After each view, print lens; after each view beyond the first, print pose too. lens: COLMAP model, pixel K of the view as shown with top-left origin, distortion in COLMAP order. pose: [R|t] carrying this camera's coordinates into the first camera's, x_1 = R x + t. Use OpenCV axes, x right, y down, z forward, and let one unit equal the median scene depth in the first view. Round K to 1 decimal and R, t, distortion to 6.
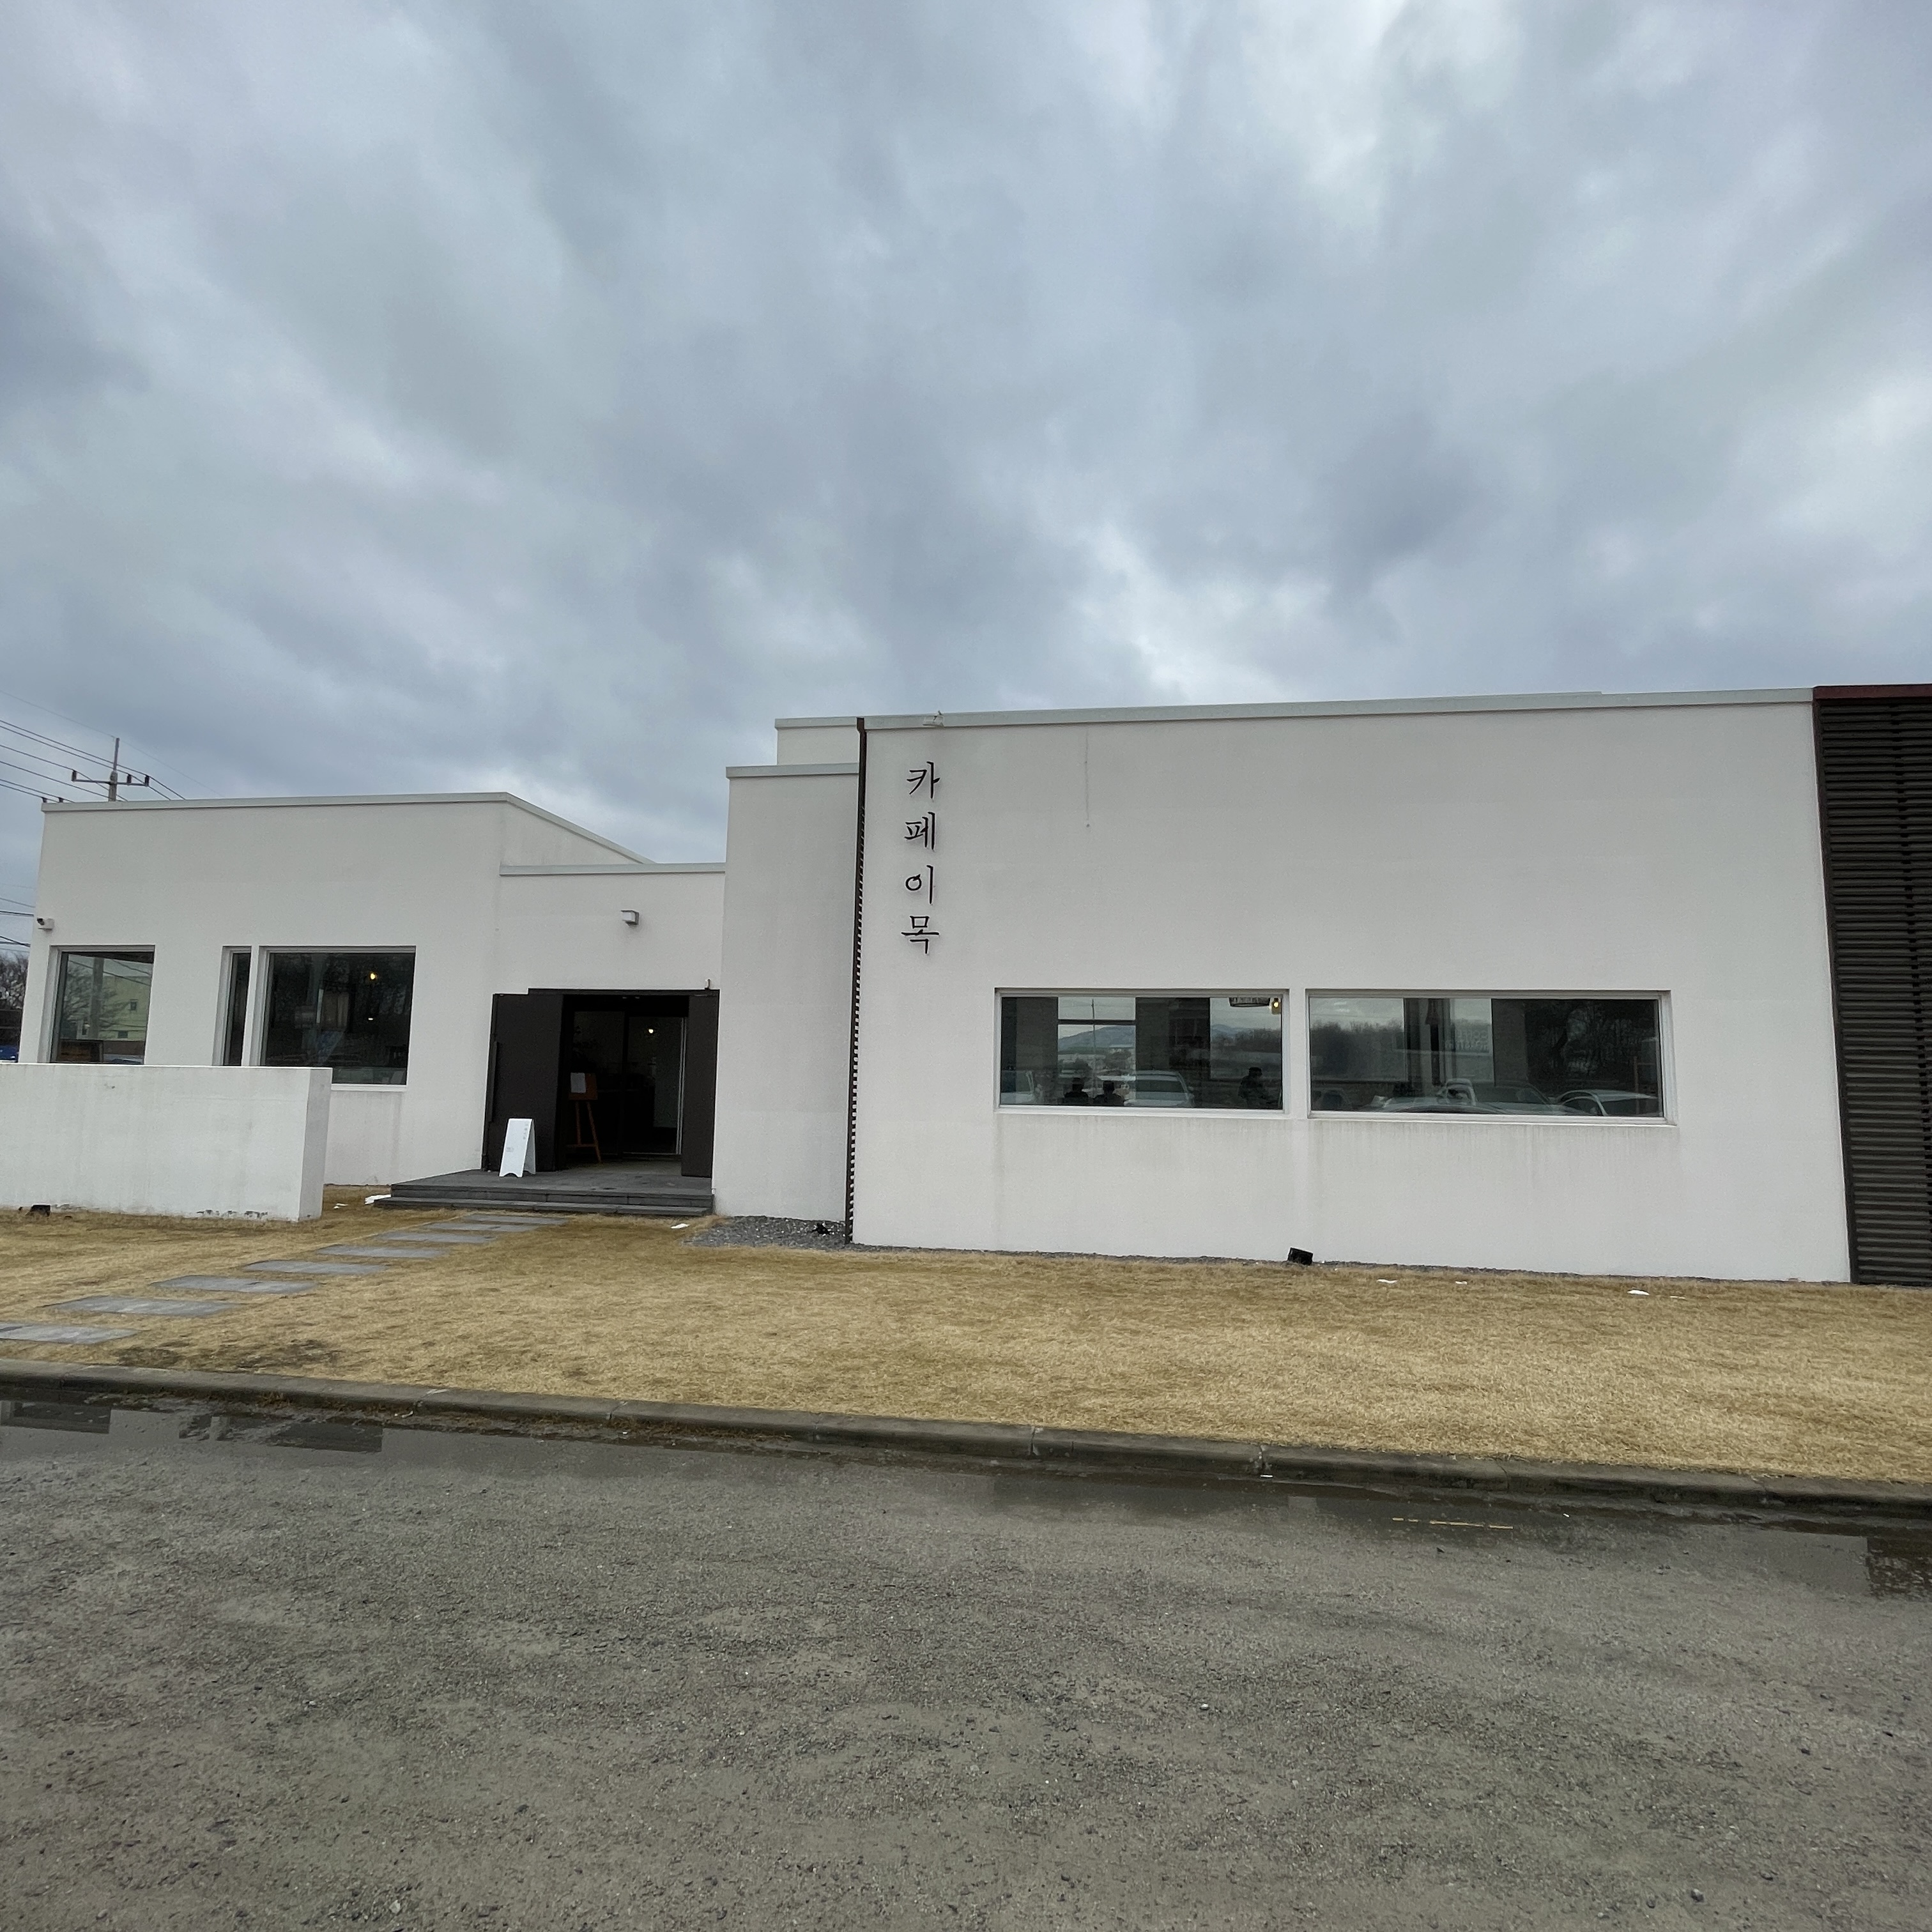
lens RADIAL K [[1032.7, 0, 979.7], [0, 1032.7, 966.3], [0, 0, 1]] dist [-0.004873, 0.001139]
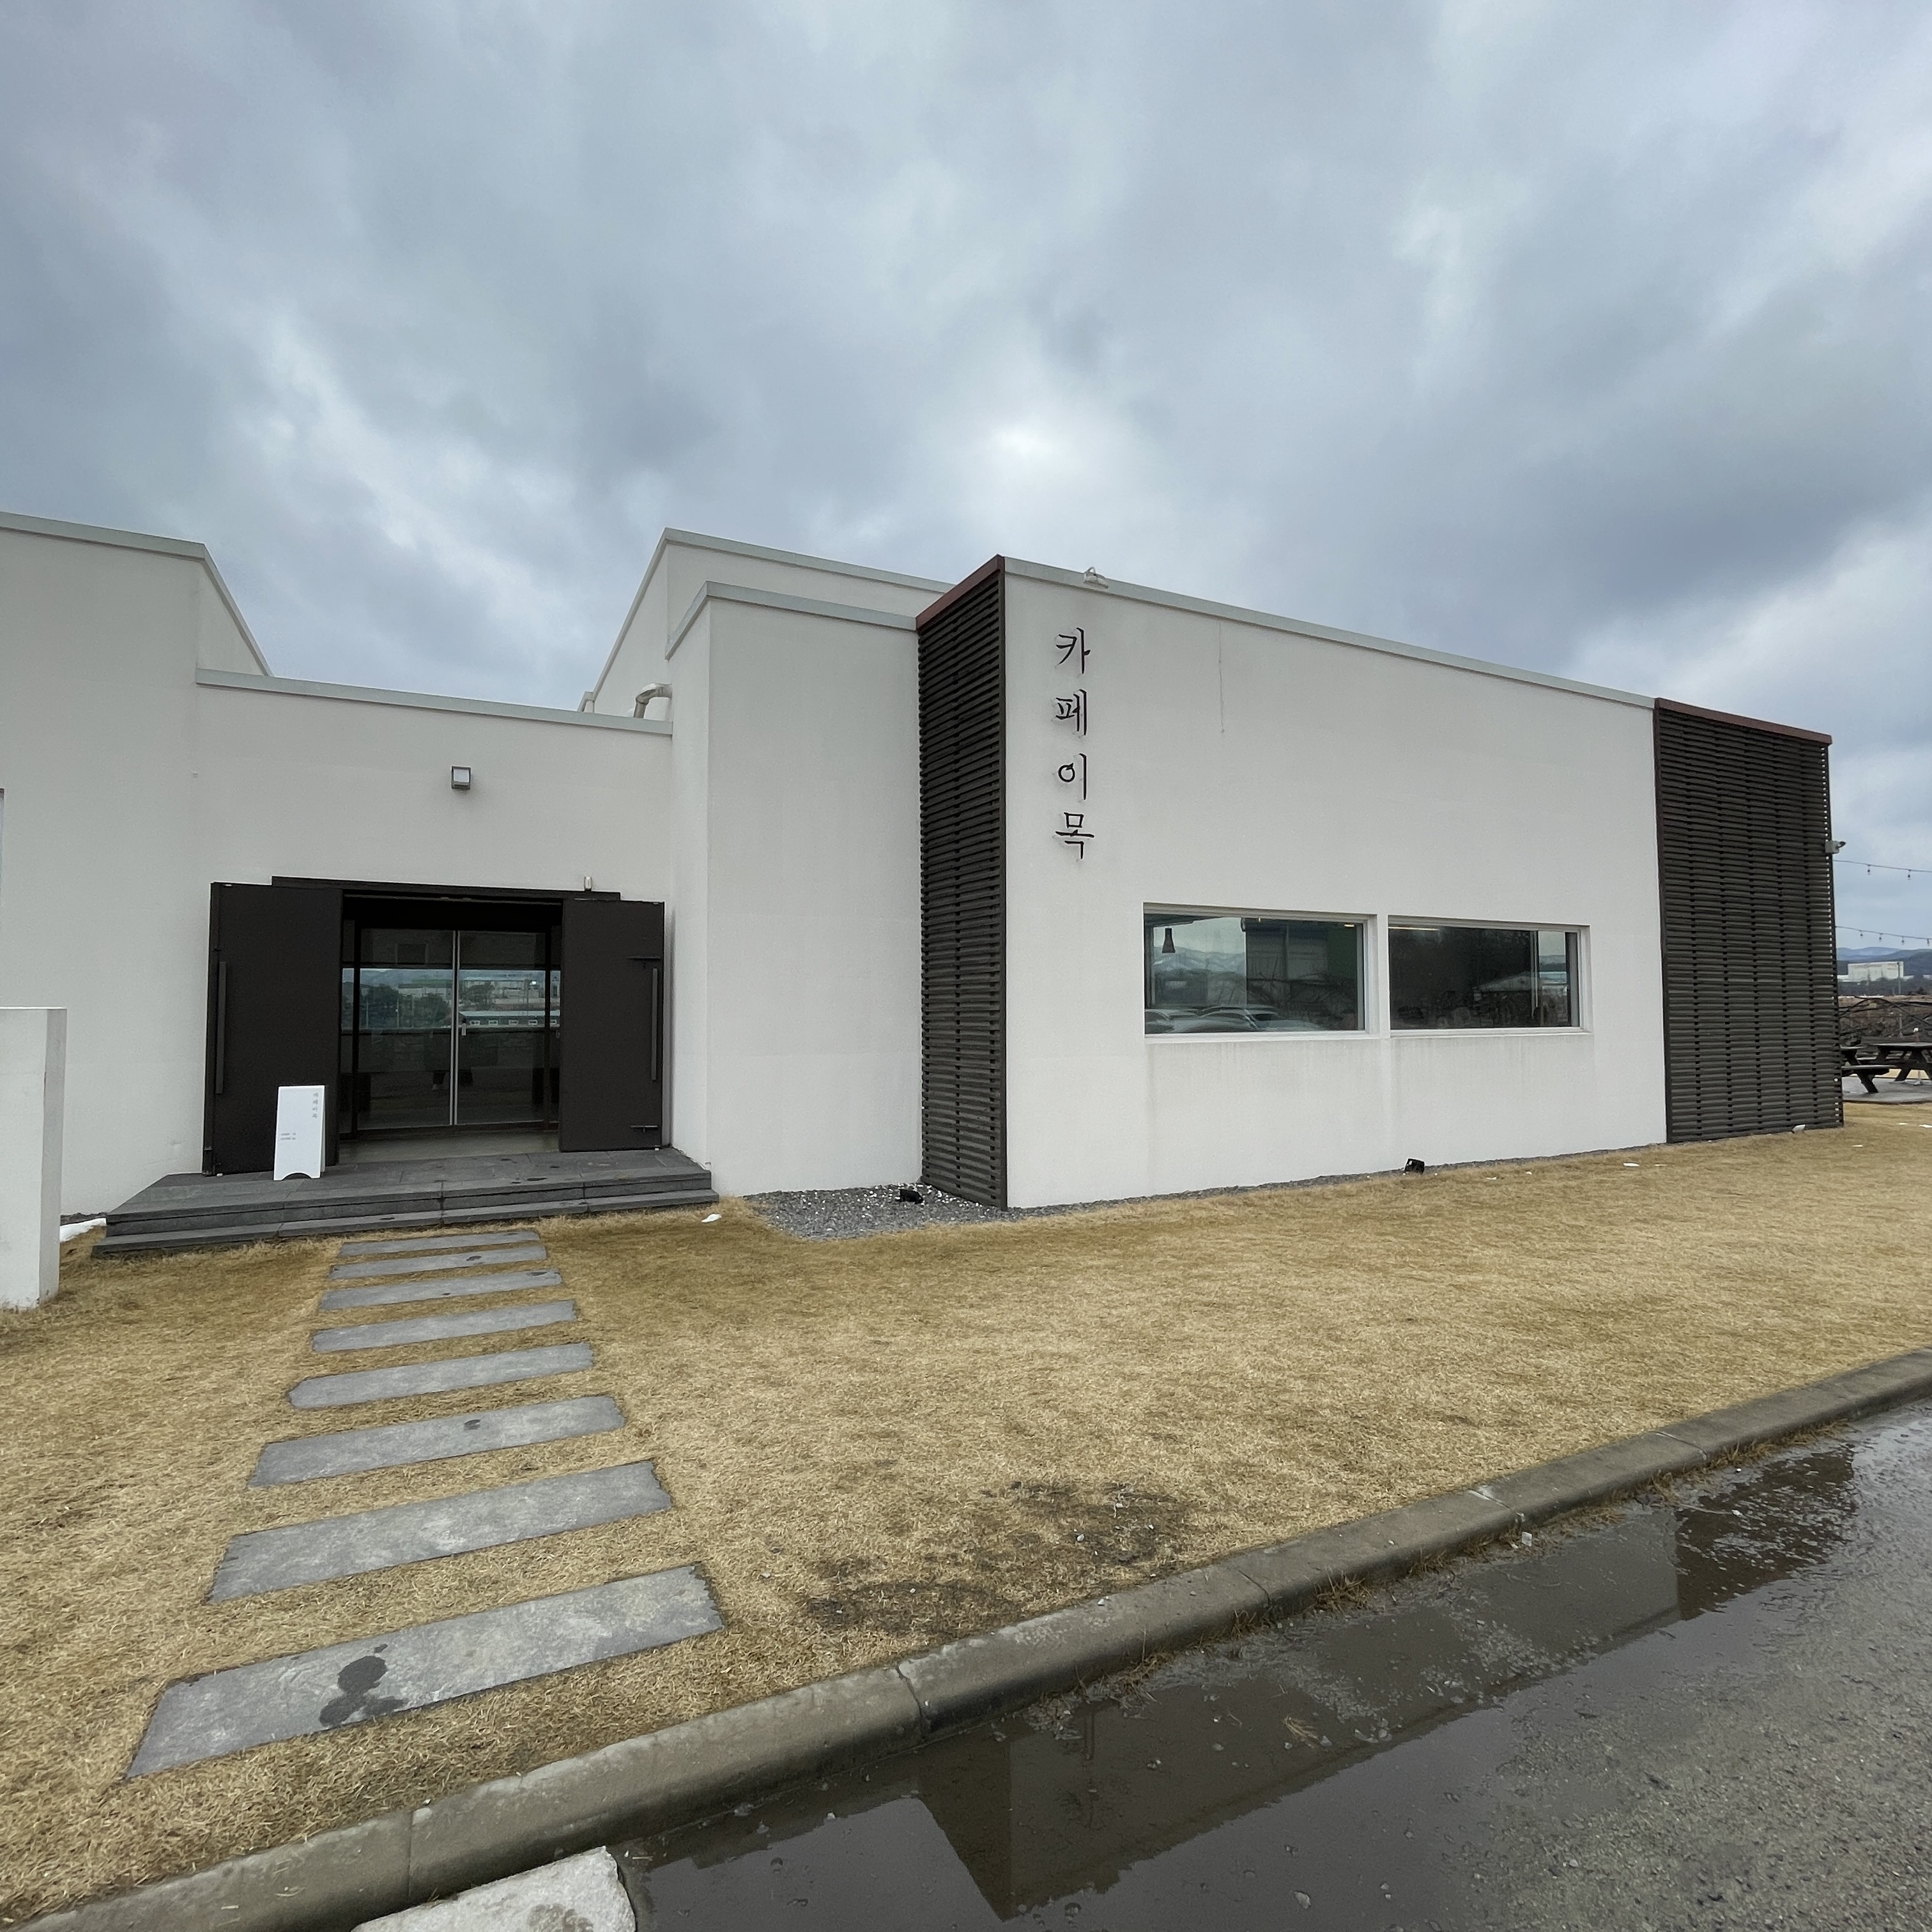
lens RADIAL K [[1032.7, 0, 966.4], [0, 1032.7, 967.9], [0, 0, 1]] dist [-0.004873, 0.001139]
pose [[0.827865, 0.003446, 0.560917, -0.594823], [-0.041157, 0.997659, 0.054615, 0.034024], [-0.559416, -0.068300, 0.826069, 0.346170]]
